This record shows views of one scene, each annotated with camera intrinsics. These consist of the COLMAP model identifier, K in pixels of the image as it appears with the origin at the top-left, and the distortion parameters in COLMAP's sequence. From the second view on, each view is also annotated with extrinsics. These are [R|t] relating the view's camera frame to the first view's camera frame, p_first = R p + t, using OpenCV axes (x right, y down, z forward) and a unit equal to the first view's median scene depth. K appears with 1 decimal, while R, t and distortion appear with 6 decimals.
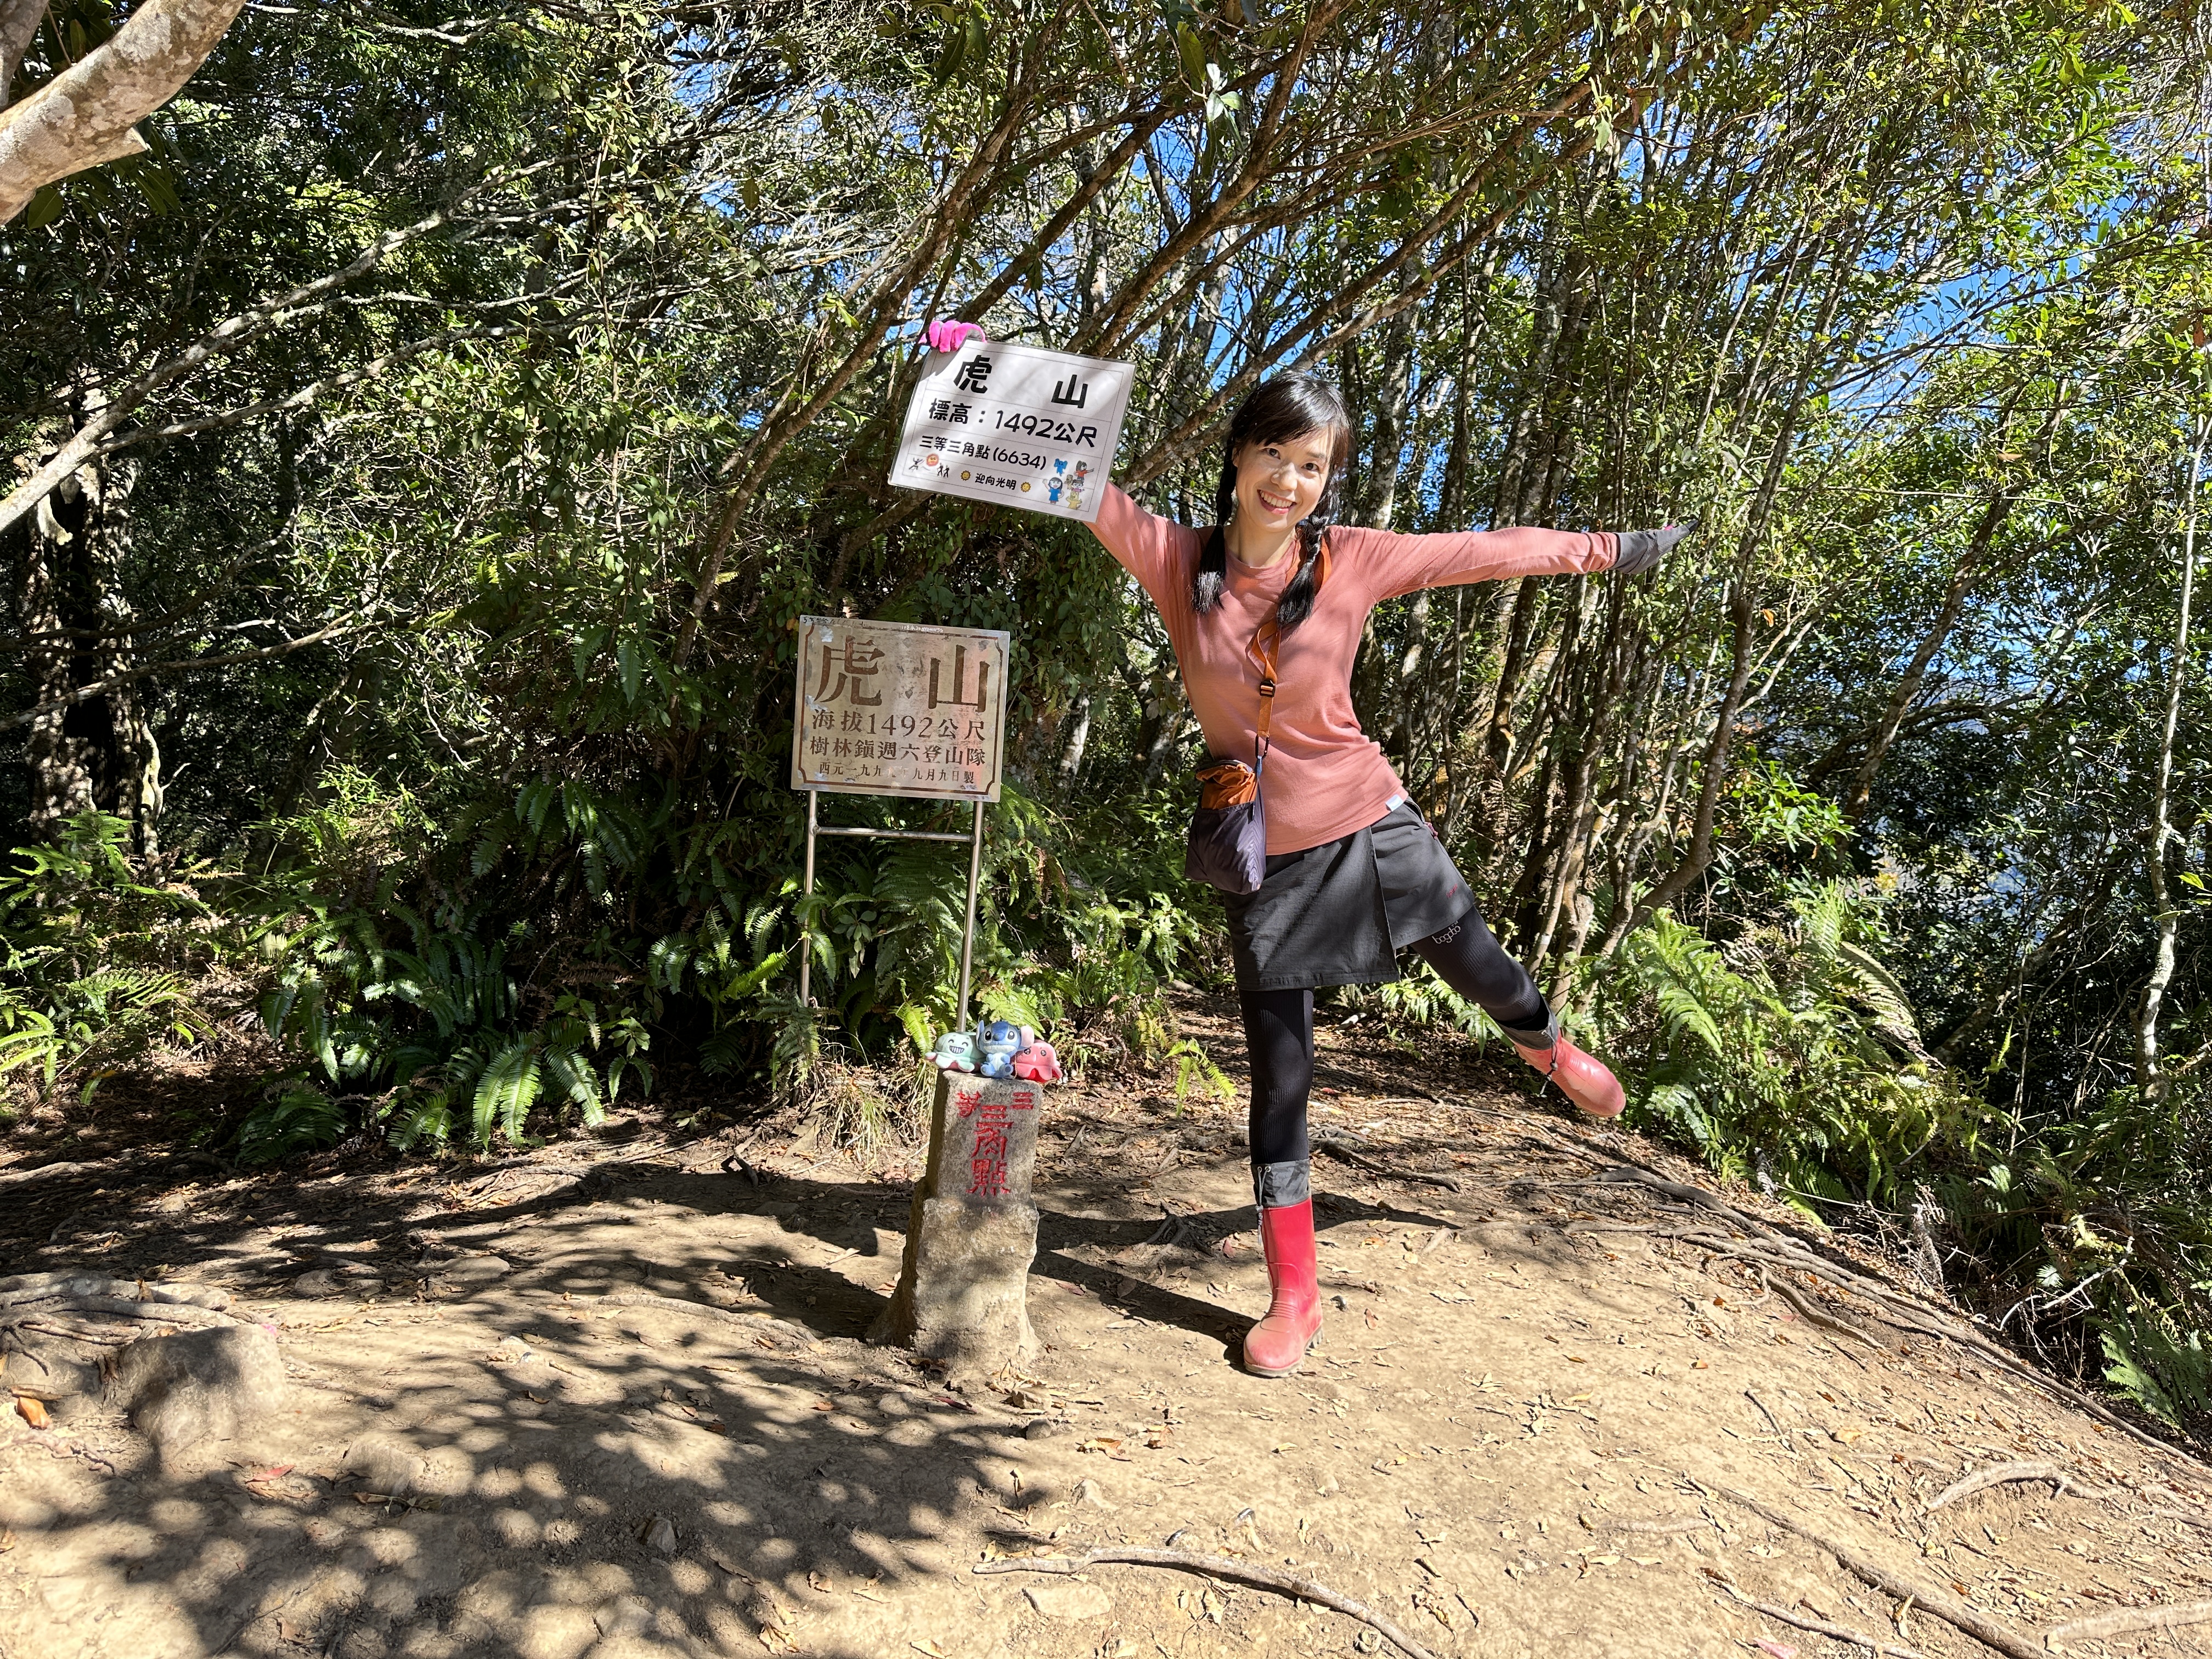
lens RADIAL K [[1547.5, 0, 1102.4], [0, 1547.5, 839.7], [0, 0, 1]] dist [0.084285, -0.119802]
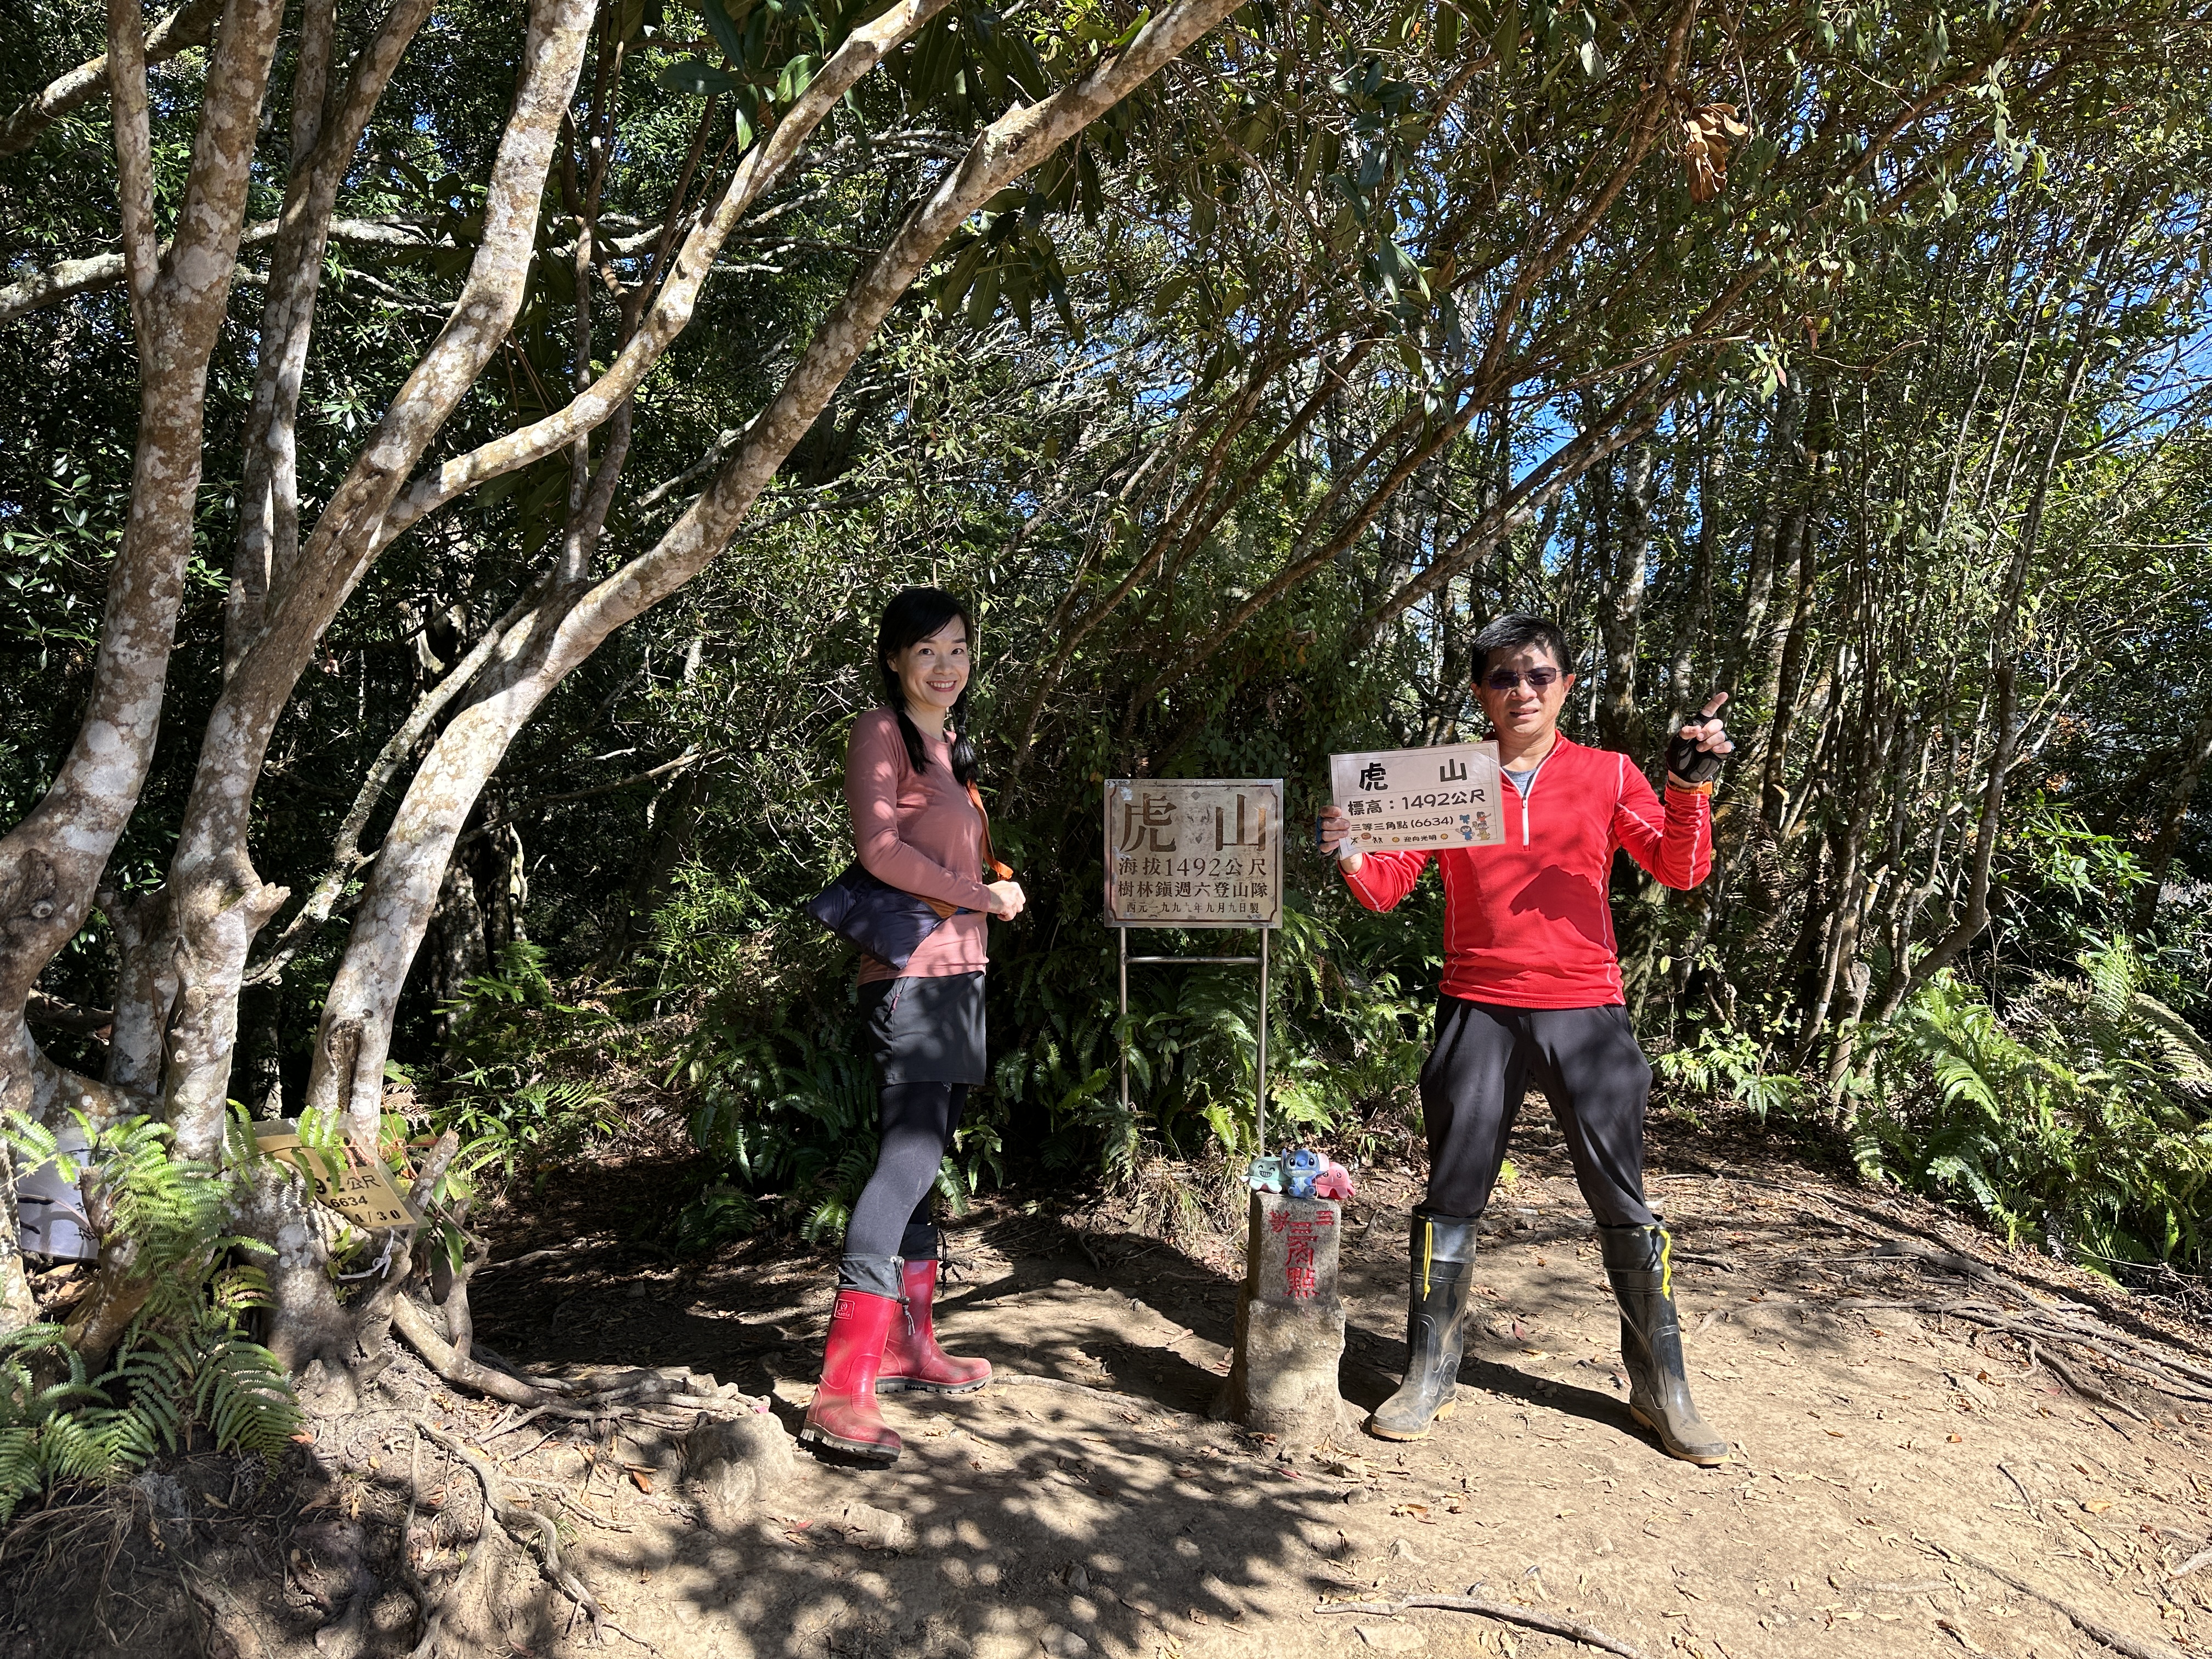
lens RADIAL K [[1564.5, 0, 1106.0], [0, 1564.5, 829.5], [0, 0, 1]] dist [0.005015, -0.013315]
pose [[0.983063, -0.060192, -0.173103, 0.008305], [0.055918, 0.998001, -0.029464, -0.070206], [0.174530, 0.019285, 0.984463, -0.145637]]
